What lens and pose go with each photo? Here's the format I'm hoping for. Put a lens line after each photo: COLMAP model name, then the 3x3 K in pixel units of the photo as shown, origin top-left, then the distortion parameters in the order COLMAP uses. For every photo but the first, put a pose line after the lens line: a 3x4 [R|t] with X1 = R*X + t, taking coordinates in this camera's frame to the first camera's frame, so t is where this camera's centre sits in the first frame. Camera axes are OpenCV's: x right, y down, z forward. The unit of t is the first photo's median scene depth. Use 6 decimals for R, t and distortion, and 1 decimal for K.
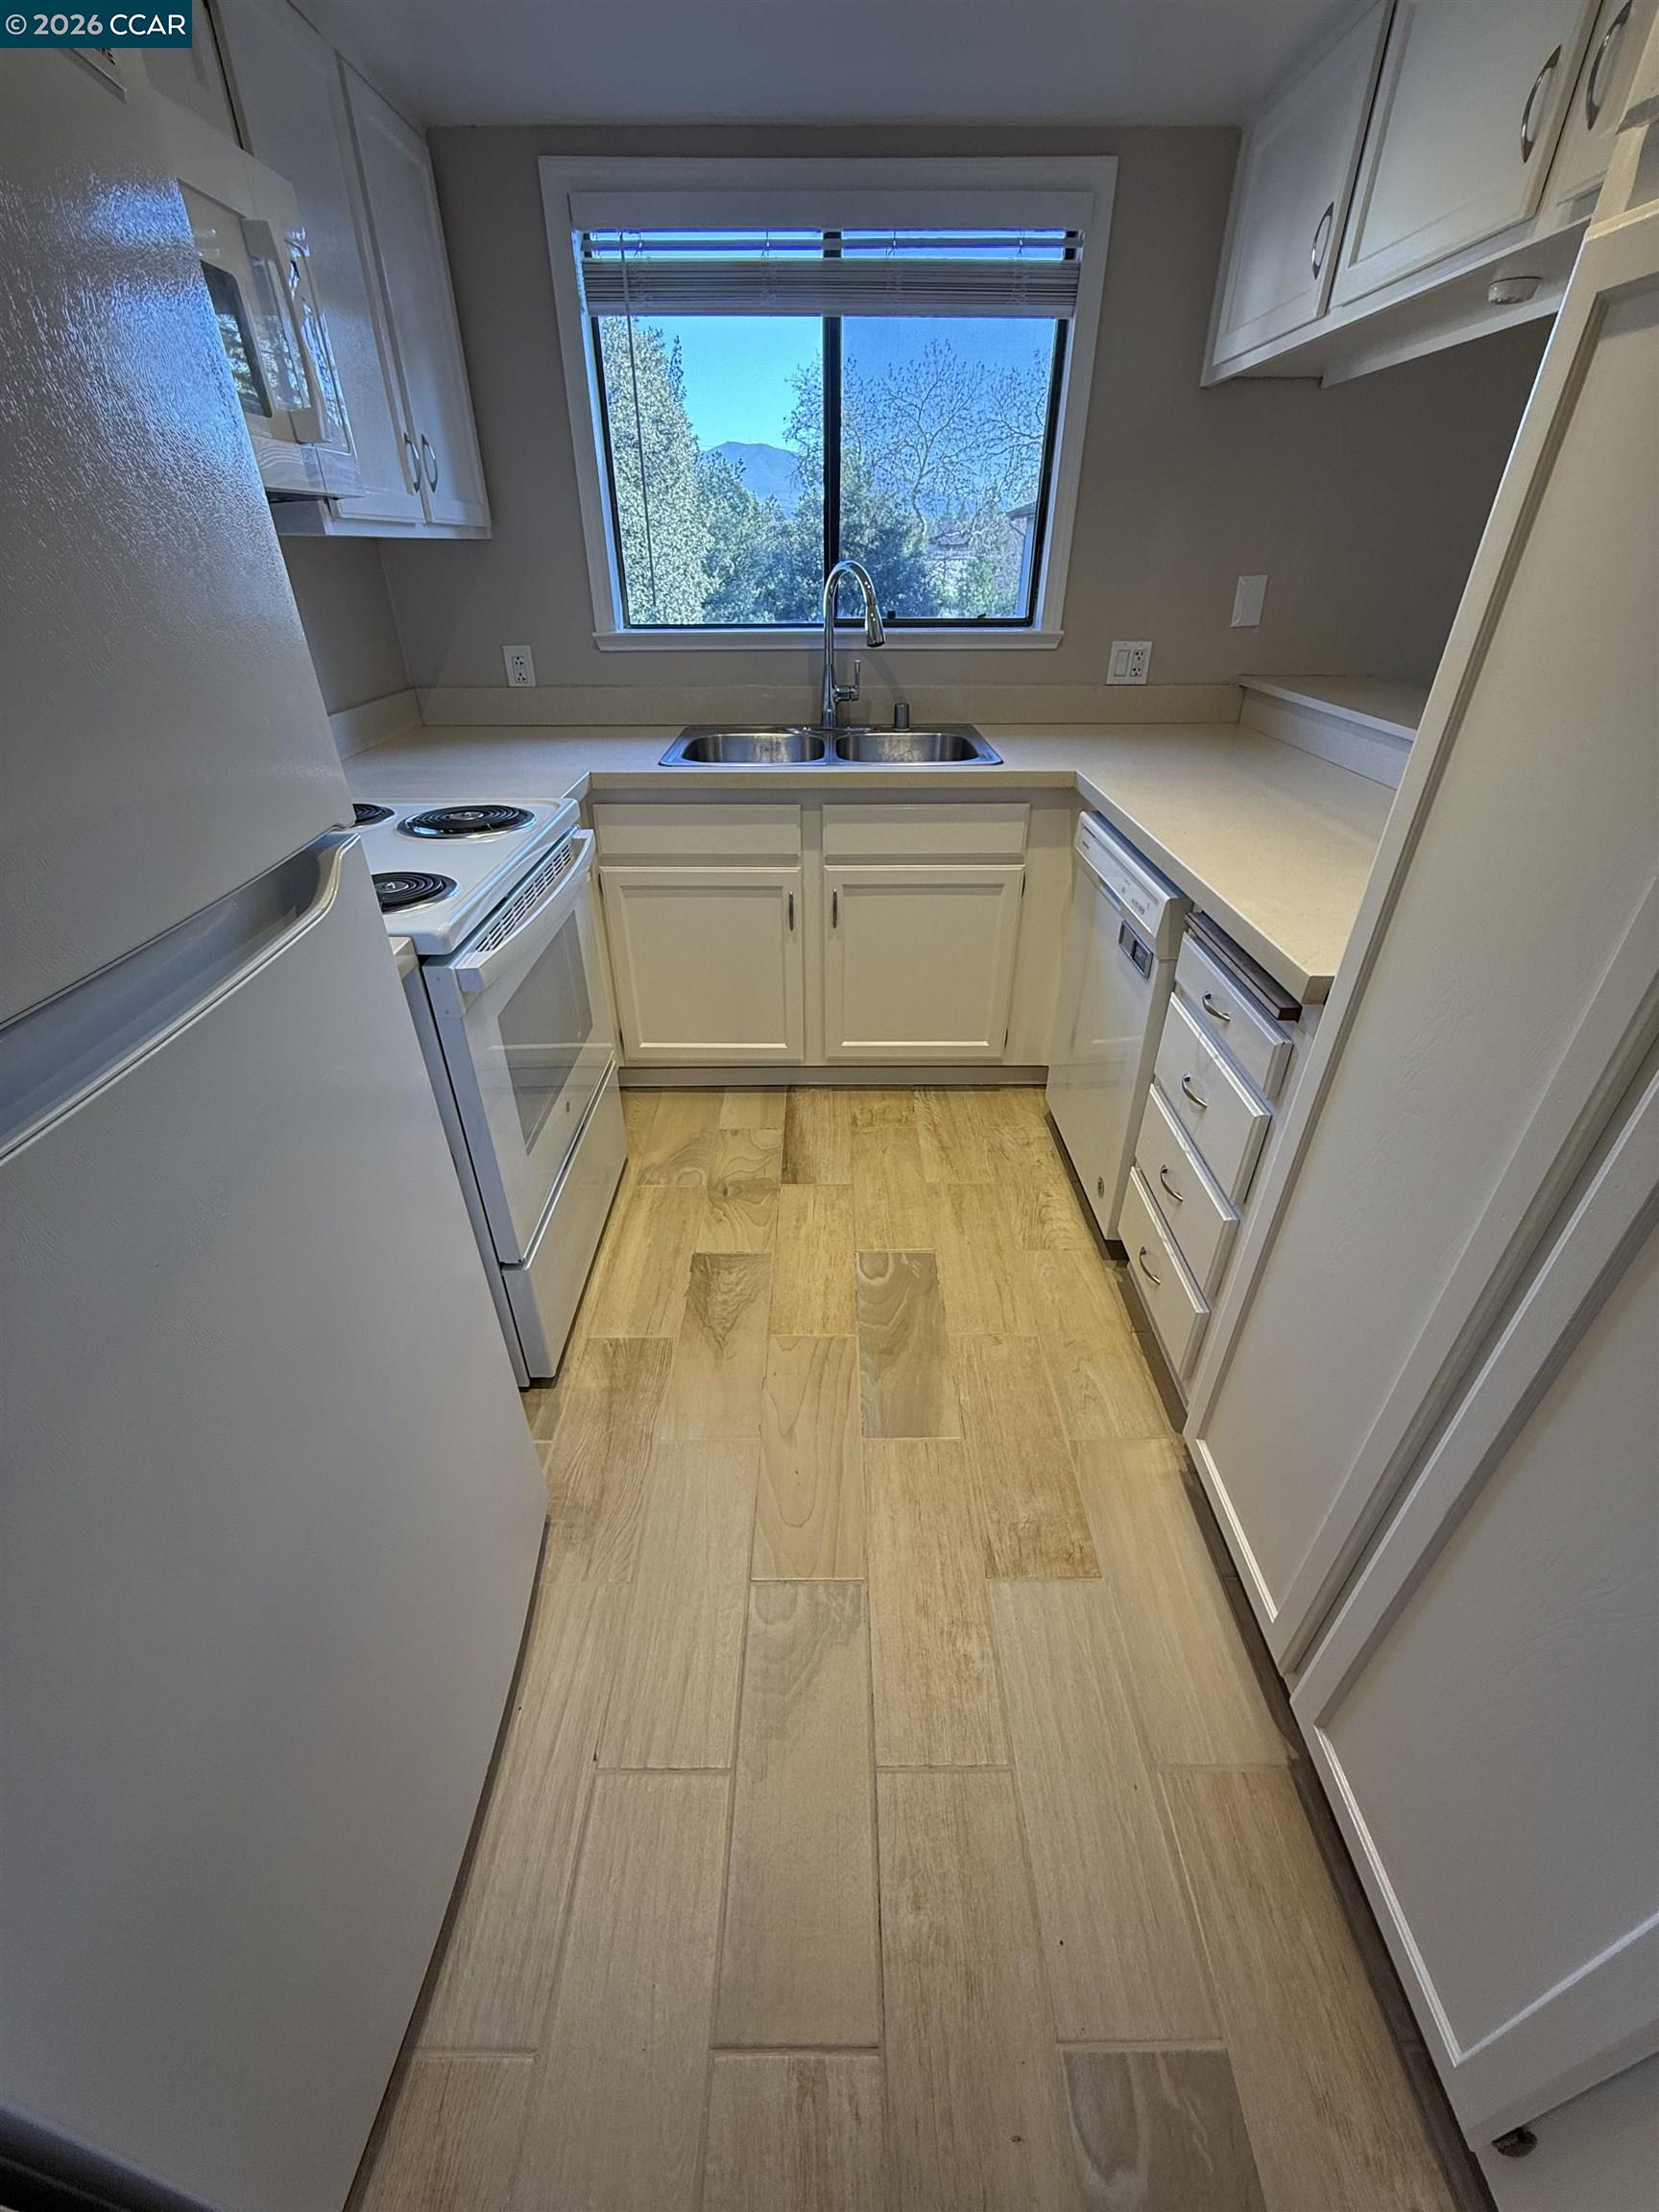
lens RADIAL K [[882.1, 0, 832.9], [0, 882.1, 1104.0], [0, 0, 1]] dist [0.000527, -0.000460]
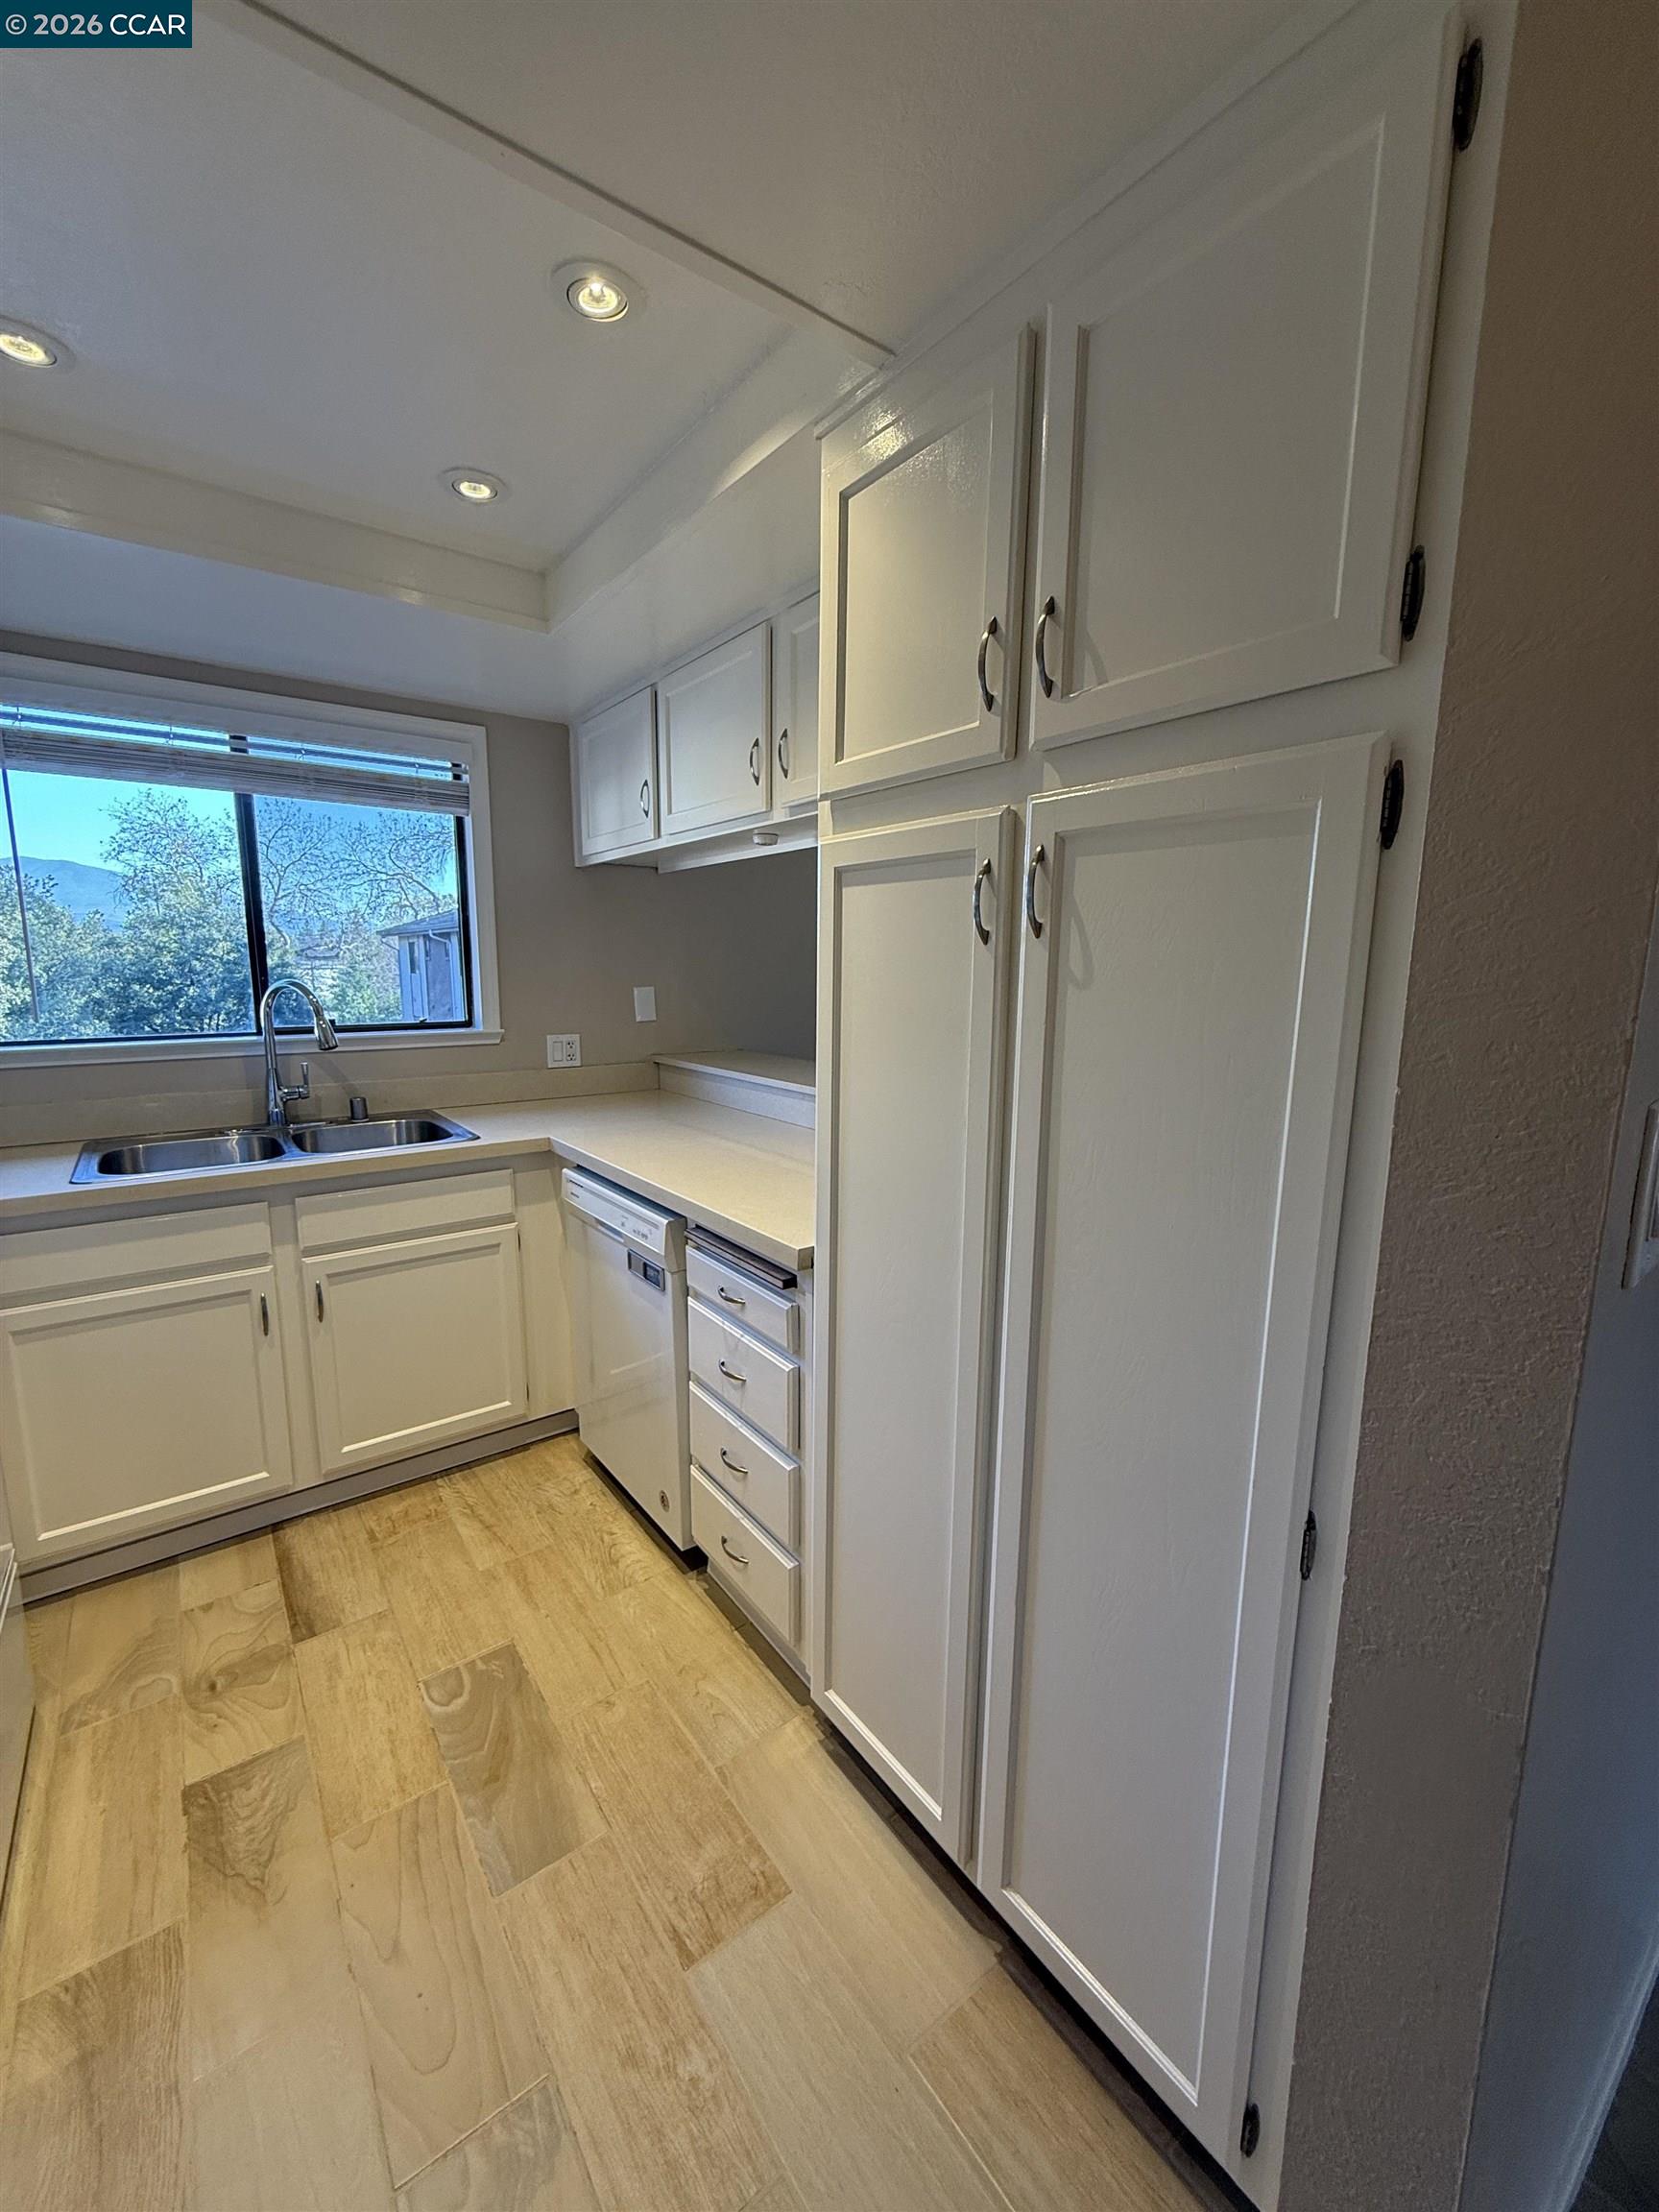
lens RADIAL K [[882.1, 0, 832.9], [0, 882.1, 1104.0], [0, 0, 1]] dist [0.000527, -0.000460]
pose [[0.803839, -0.088705, 0.588196, -0.100722], [0.311273, 0.905357, -0.288855, 0.031565], [-0.506904, 0.415283, 0.755373, -0.075659]]
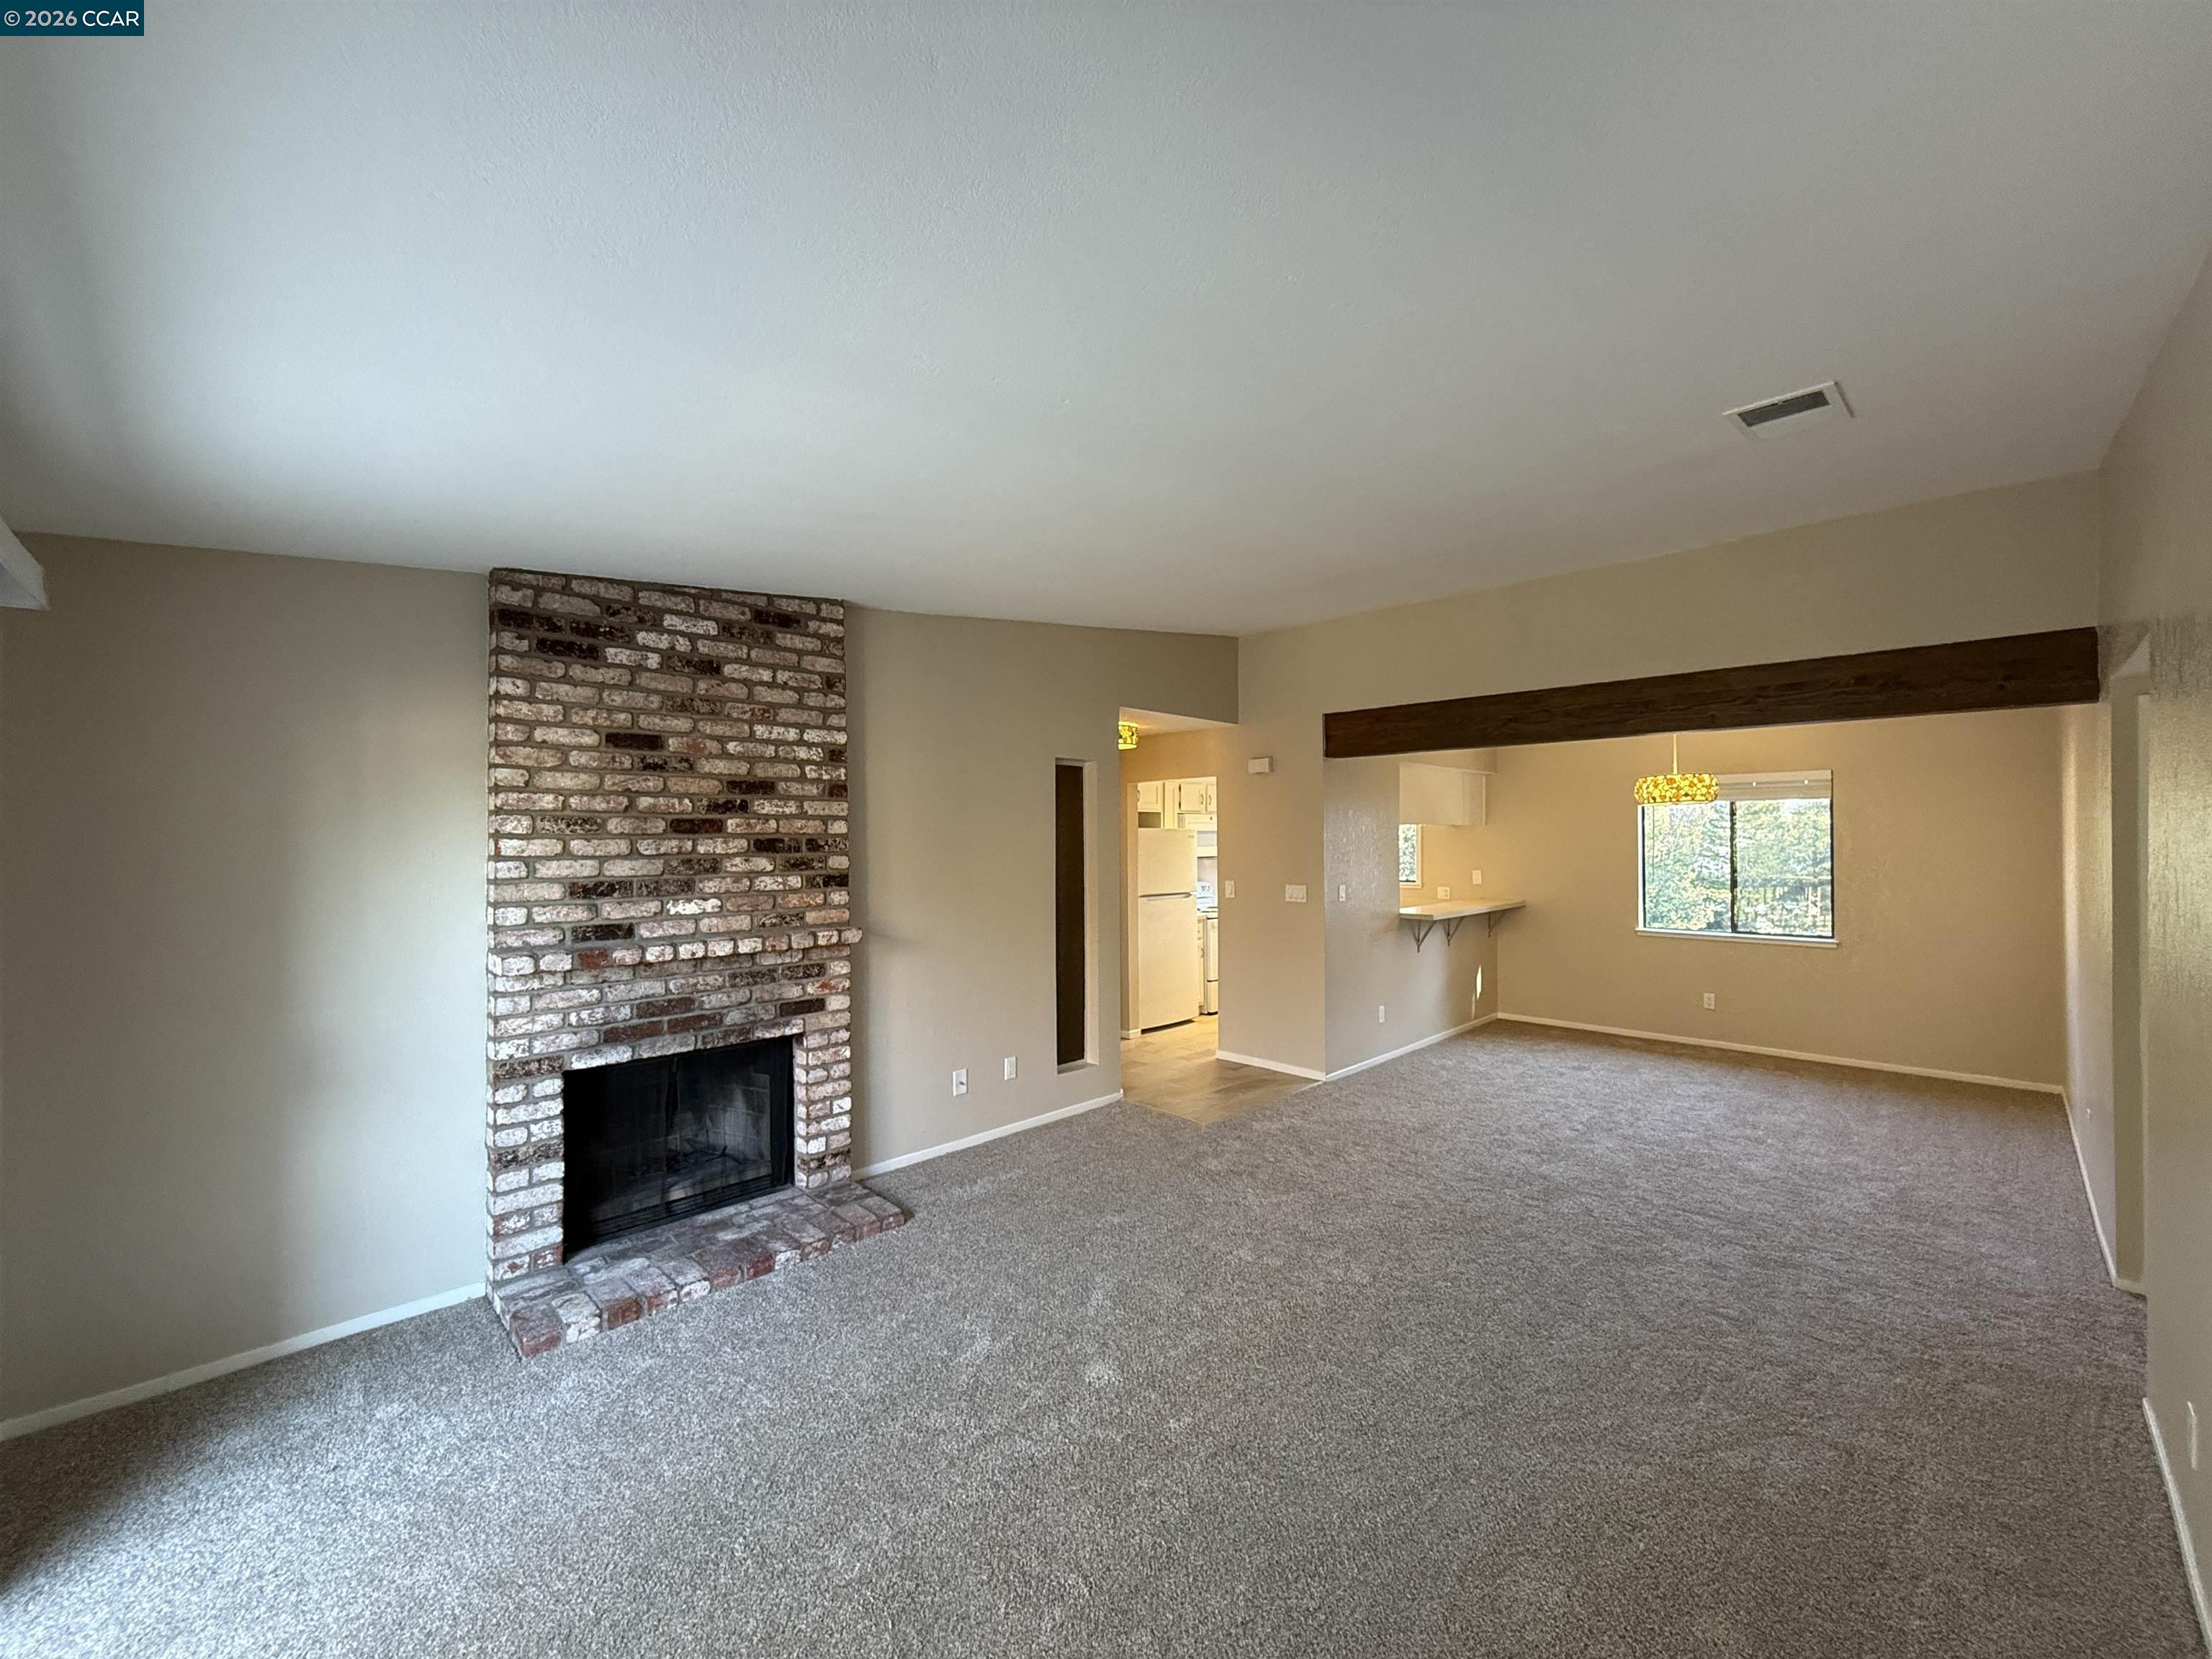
lens RADIAL K [[882.1, 0, 1108.8], [0, 882.1, 834.0], [0, 0, 1]] dist [0.000527, -0.000460]
pose [[0.705631, -0.011037, -0.708494, 2.139729], [-0.371537, 0.845643, -0.383209, 1.216509], [0.603362, 0.533636, 0.592610, -2.129696]]
